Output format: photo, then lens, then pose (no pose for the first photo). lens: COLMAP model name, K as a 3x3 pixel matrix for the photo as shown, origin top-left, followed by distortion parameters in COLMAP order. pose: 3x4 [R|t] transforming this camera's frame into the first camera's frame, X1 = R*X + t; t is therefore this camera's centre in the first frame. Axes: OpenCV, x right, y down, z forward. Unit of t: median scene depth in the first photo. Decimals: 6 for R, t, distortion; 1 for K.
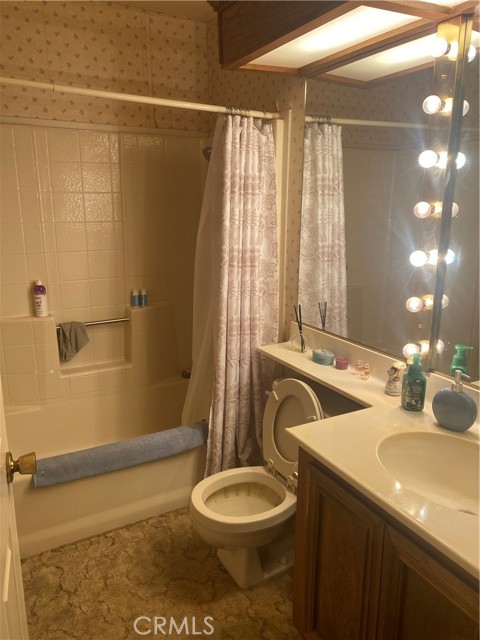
lens RADIAL K [[486.0, 0, 239.7], [0, 486.0, 319.8], [0, 0, 1]] dist [0.021060, -0.006172]
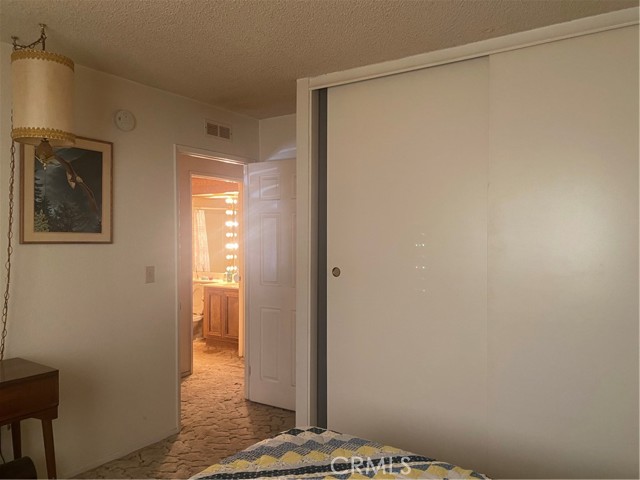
lens RADIAL K [[486.0, 0, 320.4], [0, 486.0, 239.3], [0, 0, 1]] dist [0.021060, -0.006172]
pose [[0.887157, -0.007918, 0.461399, -0.805931], [0.115038, 0.972082, -0.204508, 0.716741], [-0.446898, 0.234510, 0.863300, -2.796818]]
